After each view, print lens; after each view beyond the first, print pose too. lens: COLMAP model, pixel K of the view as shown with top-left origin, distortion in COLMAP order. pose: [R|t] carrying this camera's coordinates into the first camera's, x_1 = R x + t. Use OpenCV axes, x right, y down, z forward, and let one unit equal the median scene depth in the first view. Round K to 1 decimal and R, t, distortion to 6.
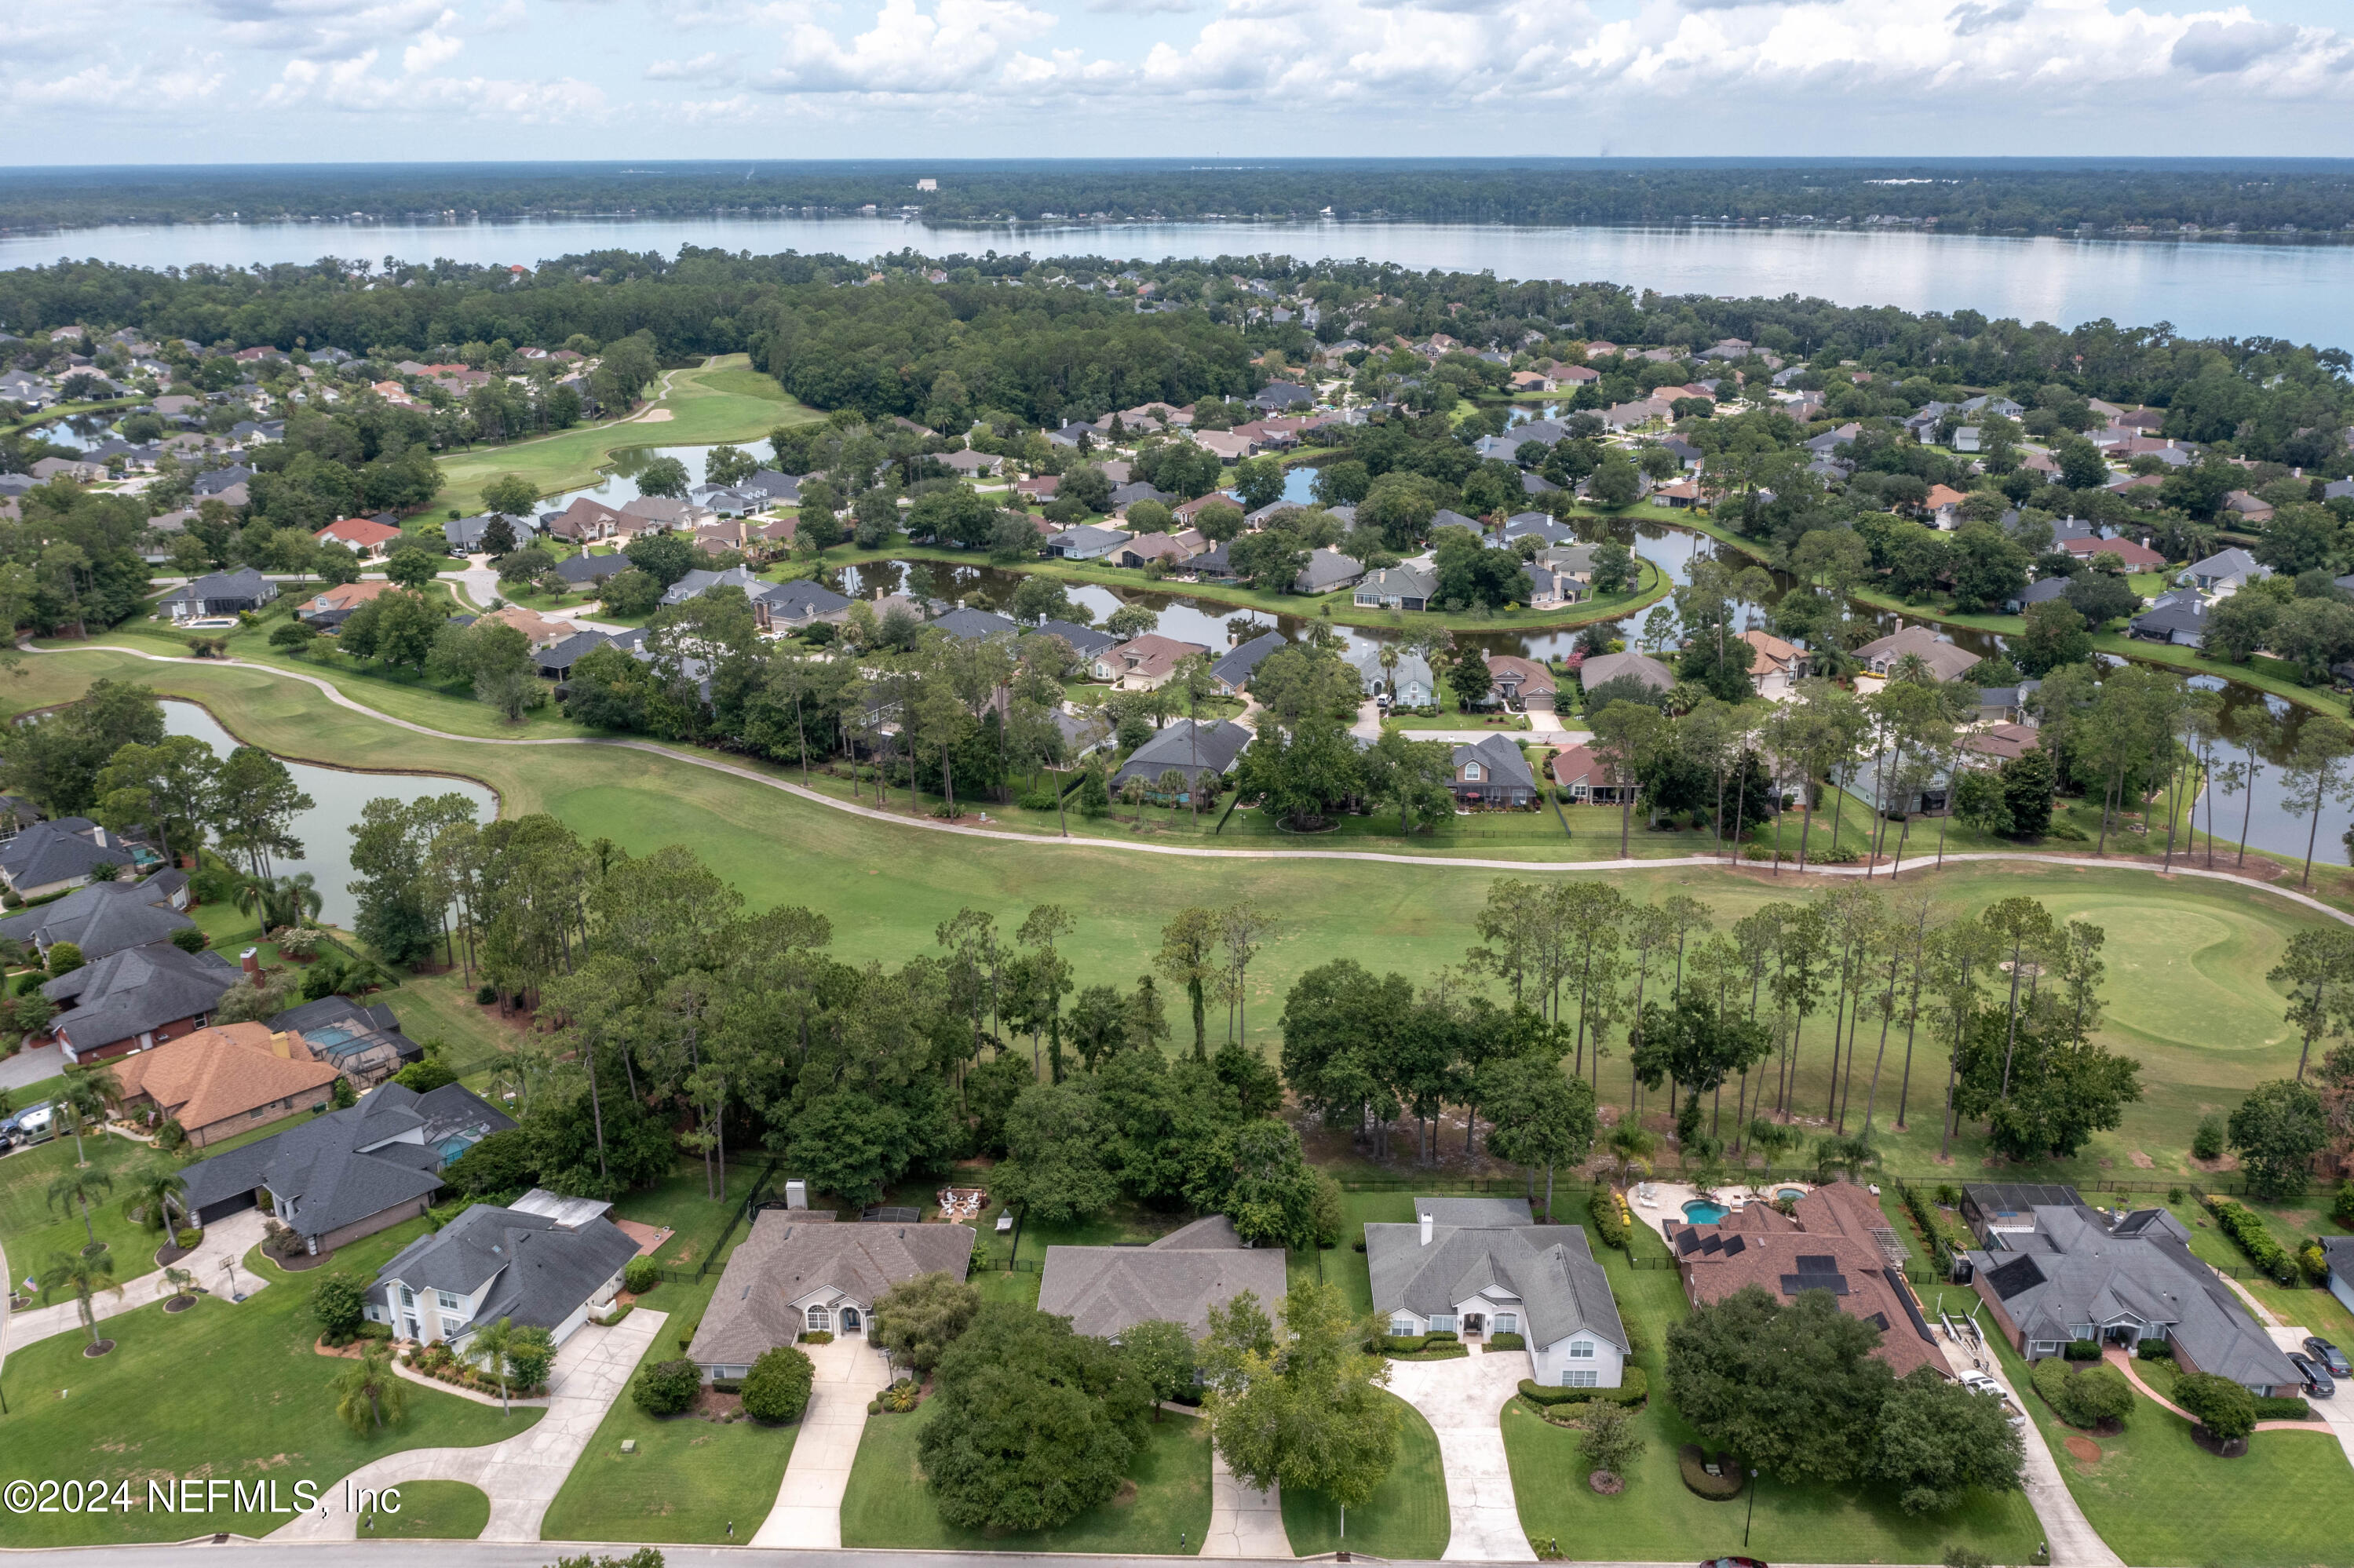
lens RADIAL K [[1856.4, 0, 1177.0], [0, 1856.4, 784.0], [0, 0, 1]] dist [-0.015979, 0.000792]
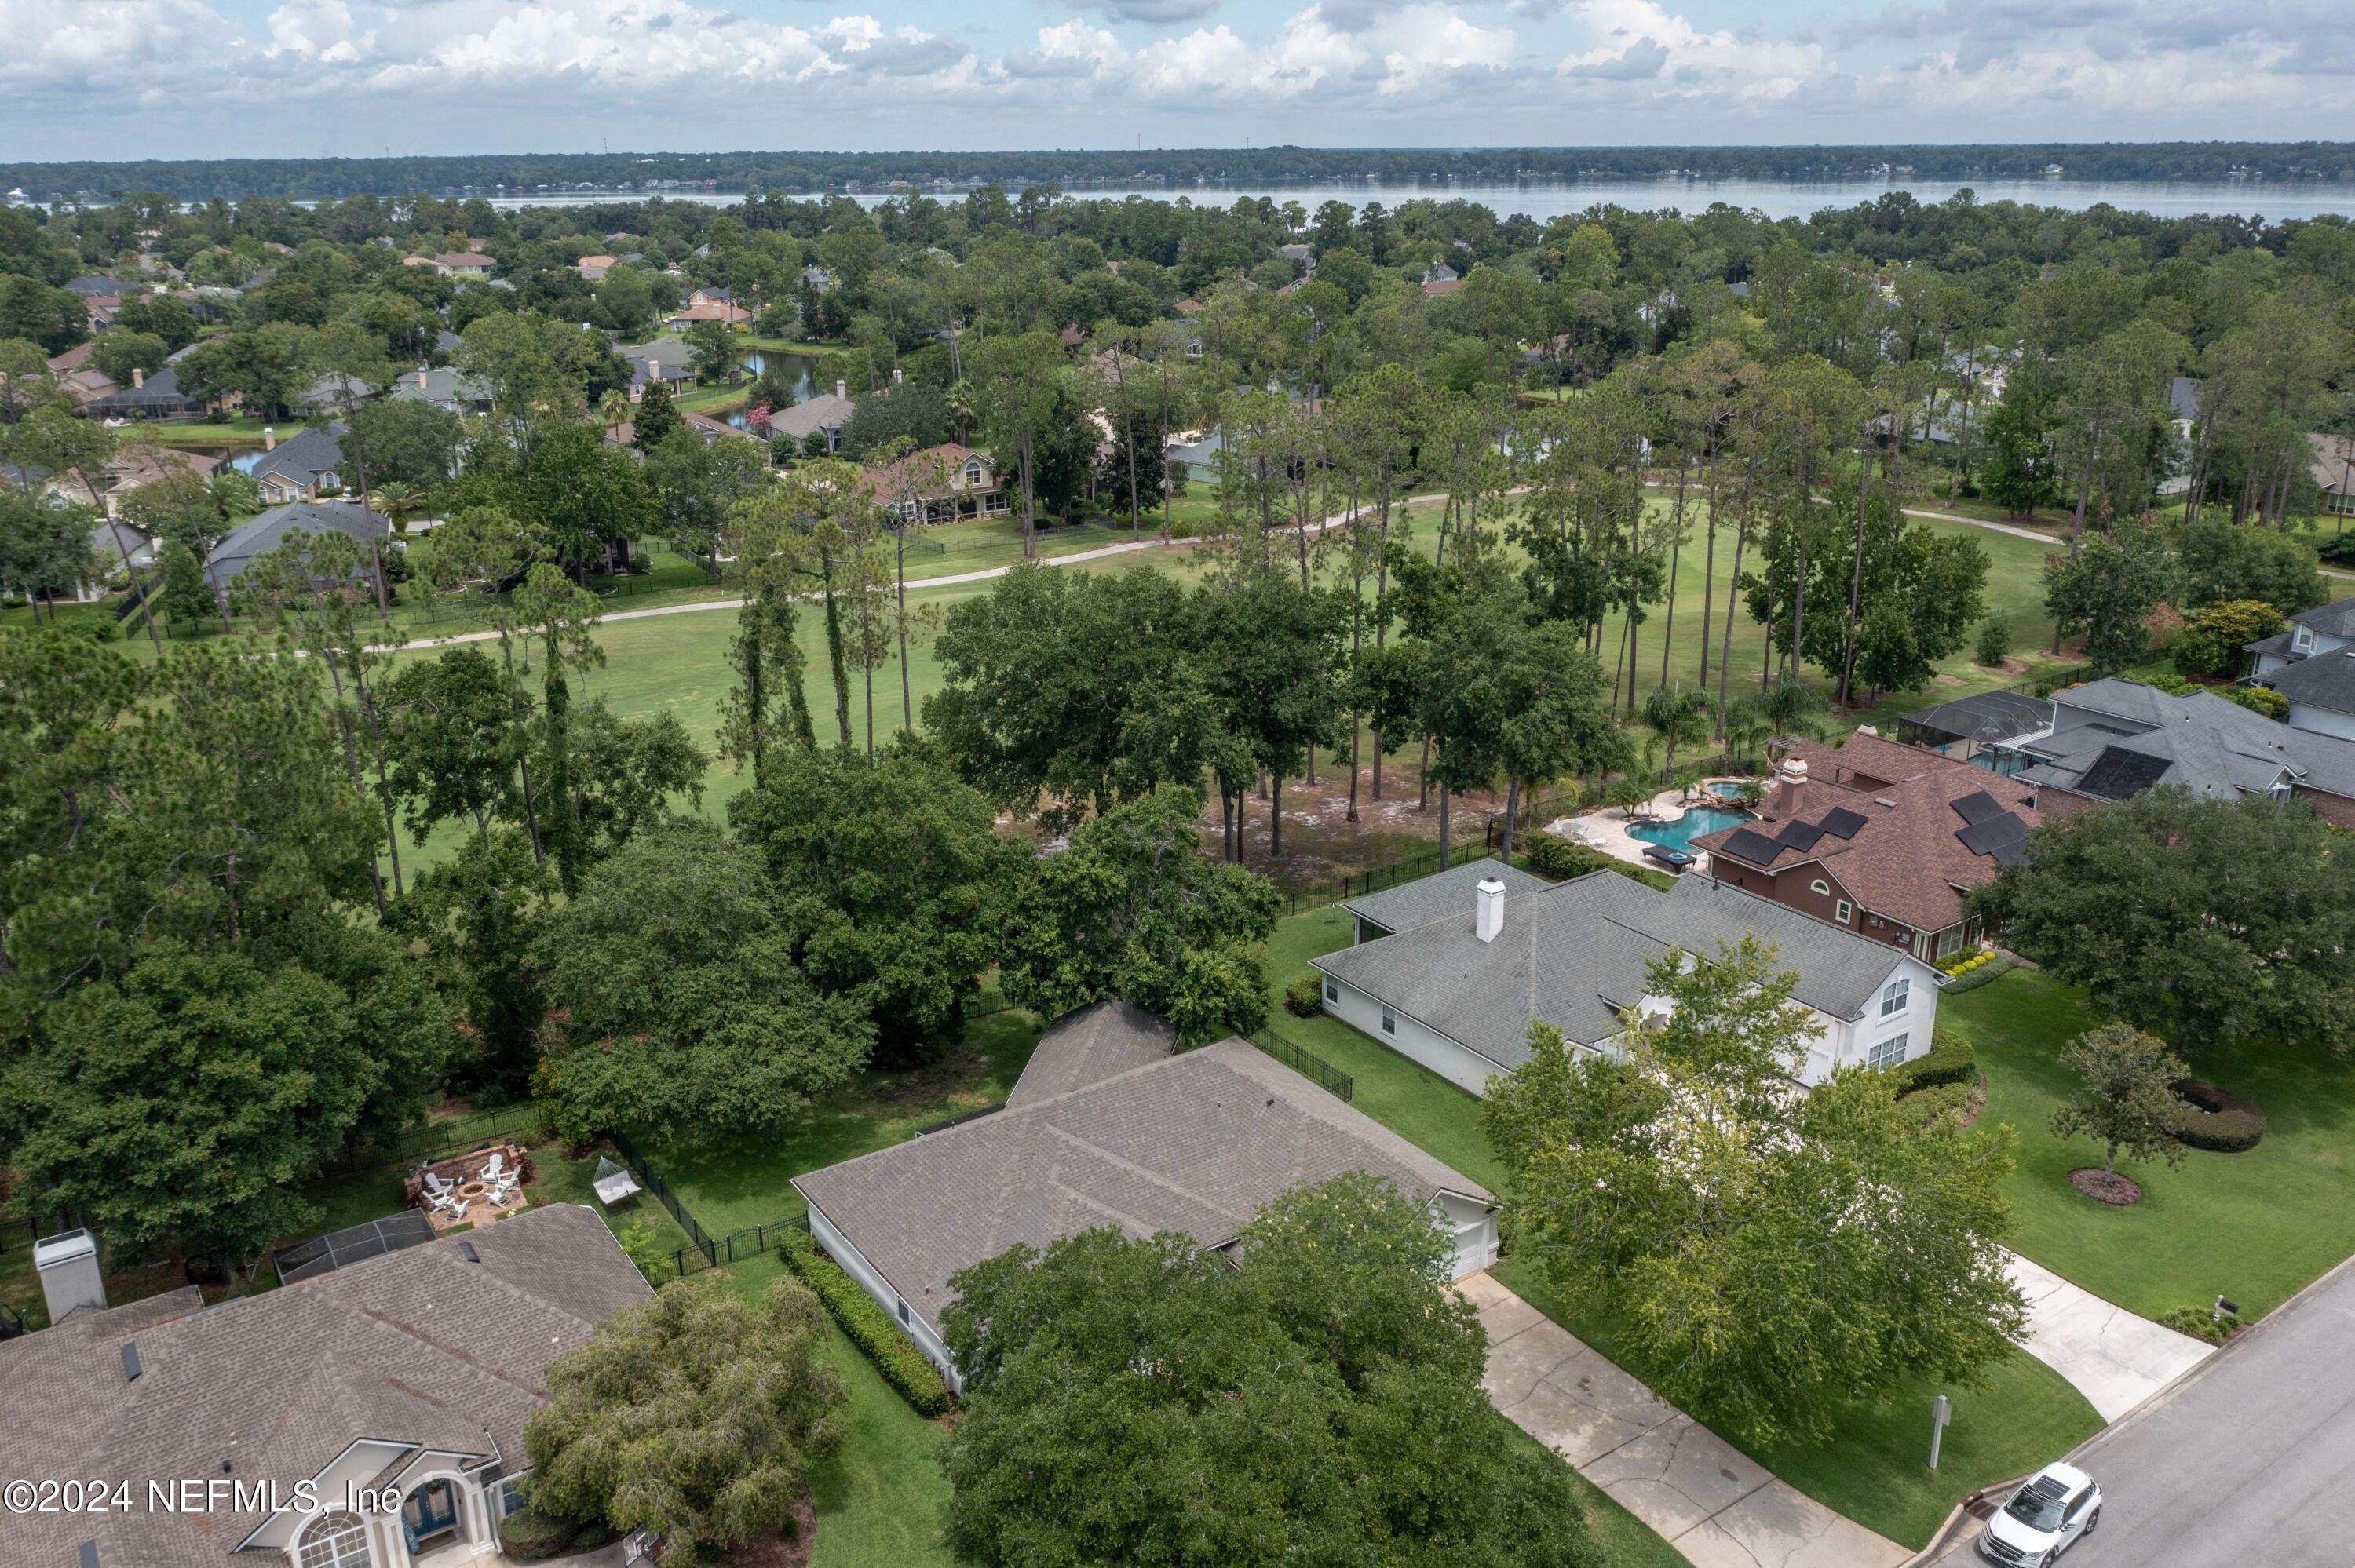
lens RADIAL K [[1857.1, 0, 1177.5], [0, 1857.1, 784.0], [0, 0, 1]] dist [-0.015979, 0.000792]
pose [[0.807419, -0.193512, 0.557340, -0.216440], [0.195419, 0.979071, 0.056836, 0.152395], [-0.556674, 0.063024, 0.828337, 0.588430]]
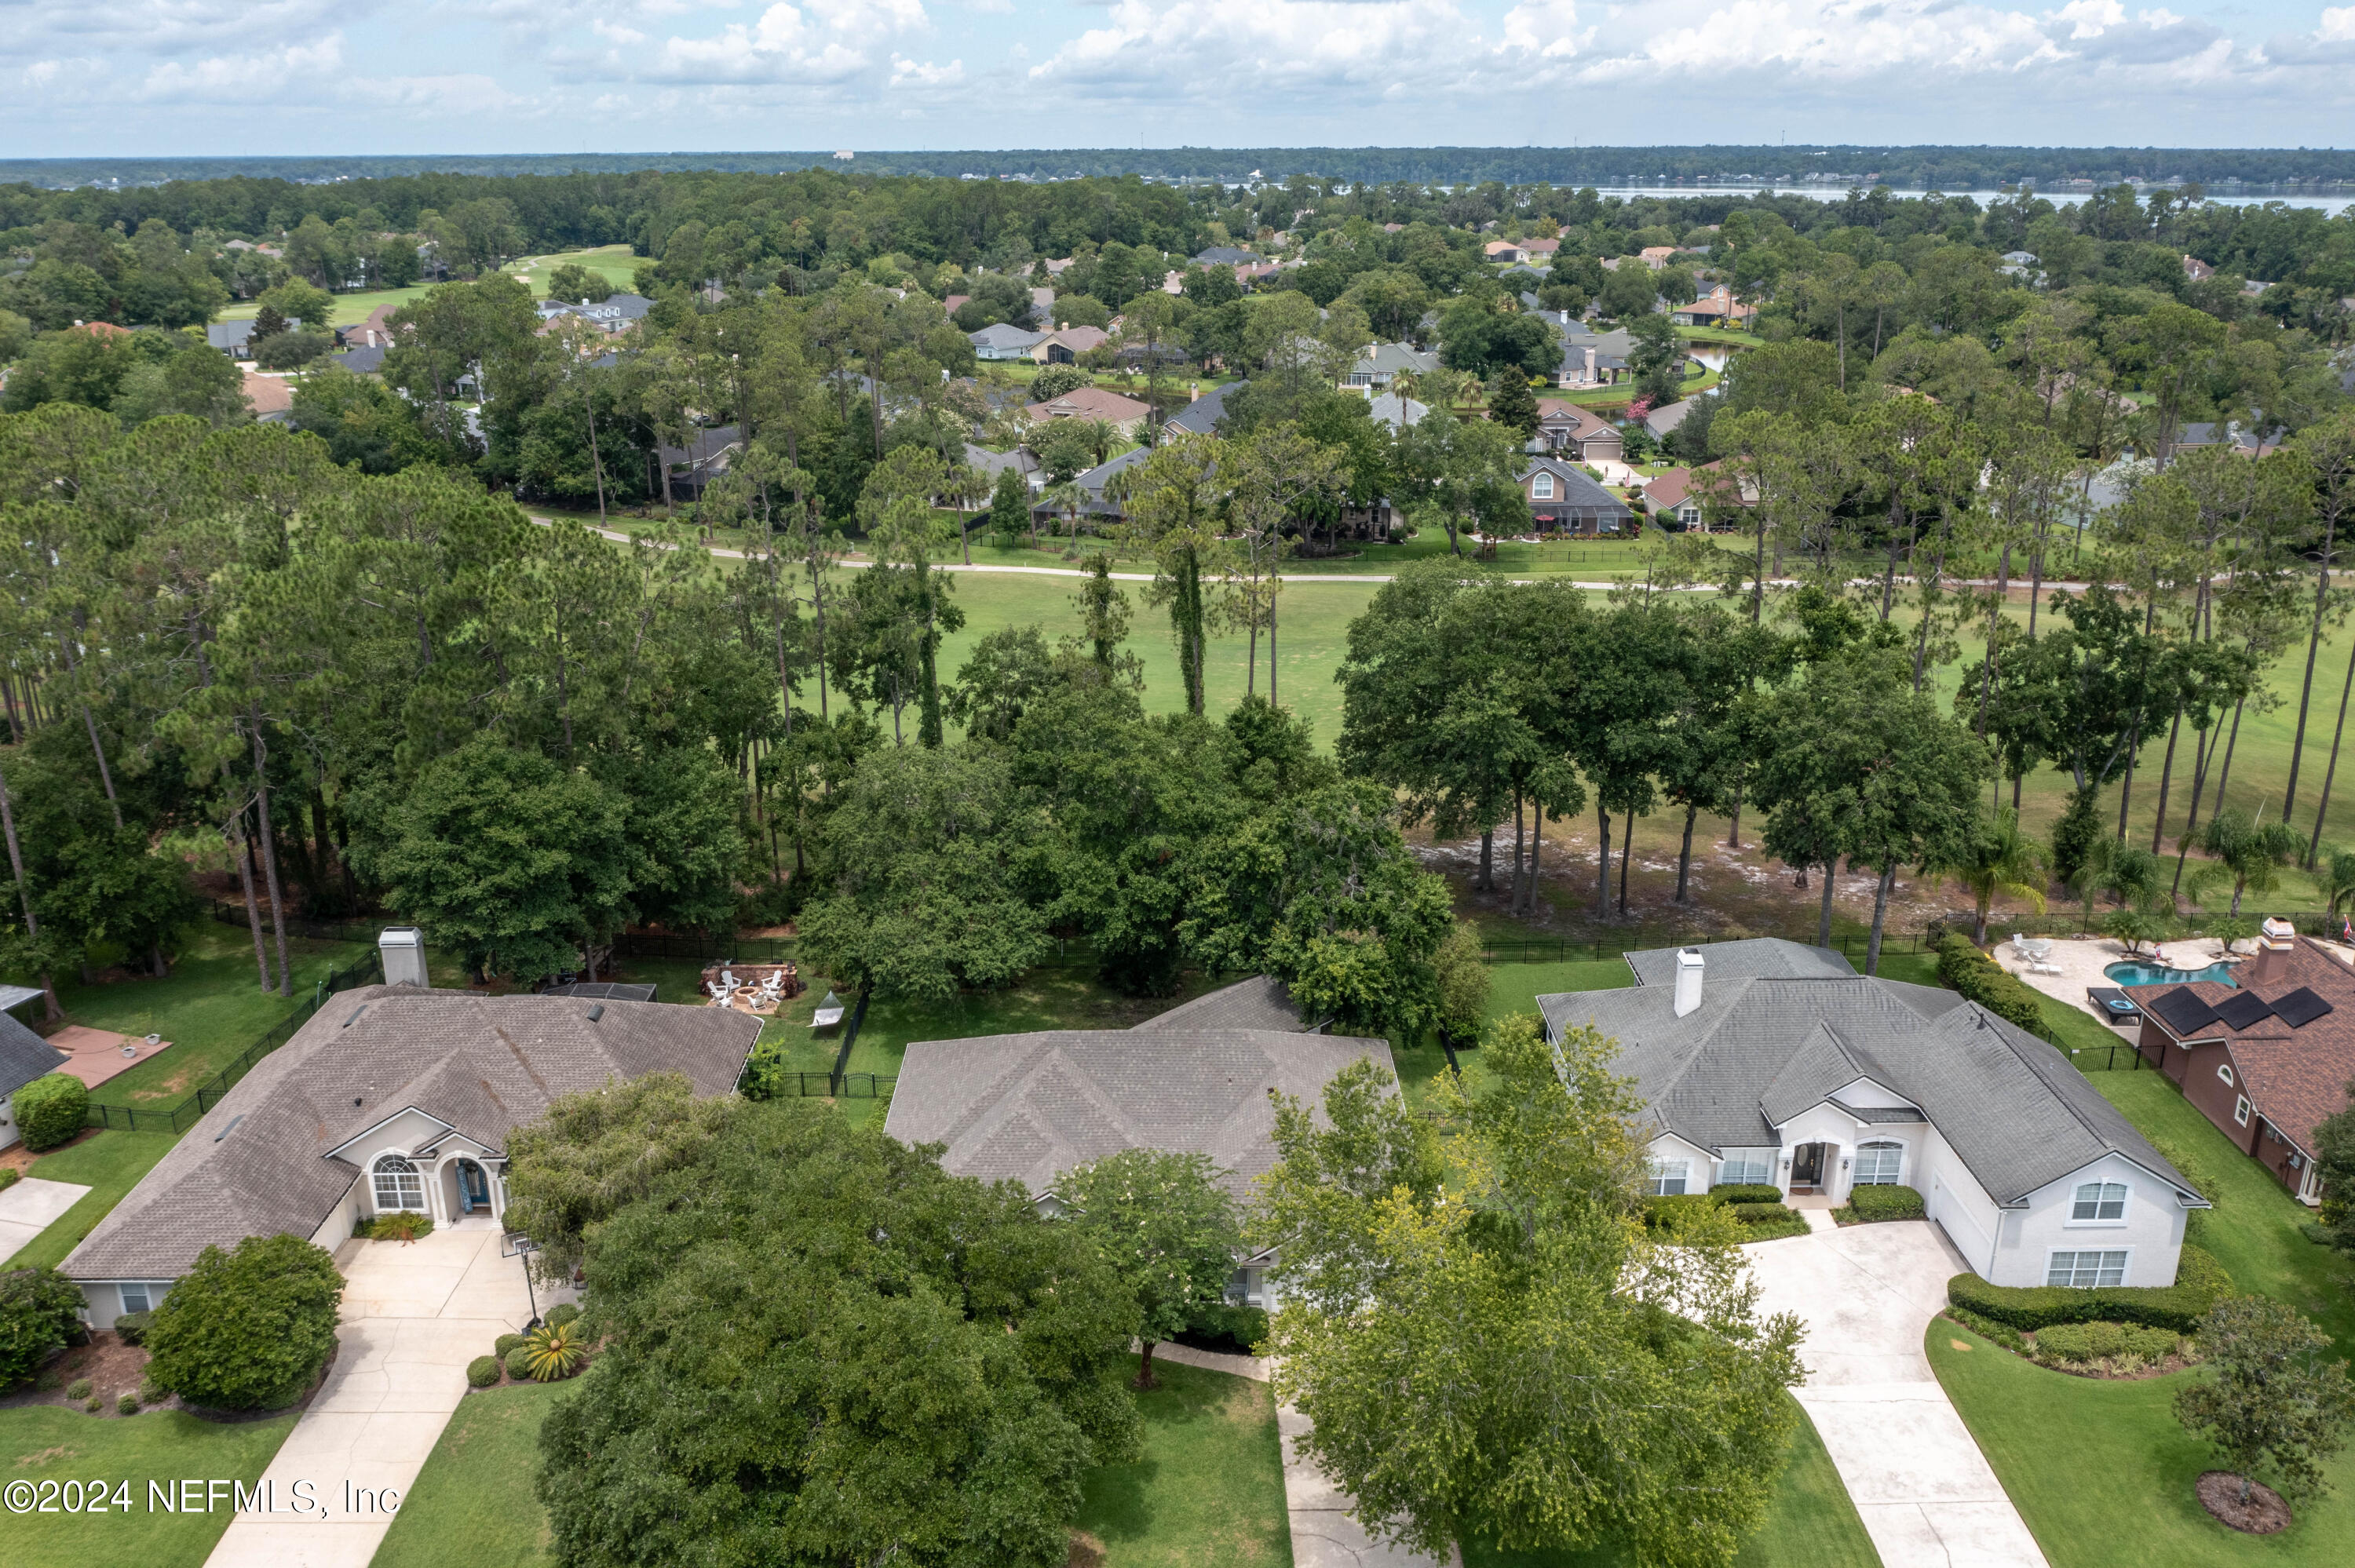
lens RADIAL K [[1857.1, 0, 1177.5], [0, 1857.1, 784.0], [0, 0, 1]] dist [-0.015979, 0.000792]
pose [[0.999208, -0.011867, 0.037970, -0.015807], [0.011829, 0.999929, 0.001230, 0.179587], [-0.037982, -0.000779, 0.999278, 0.502997]]
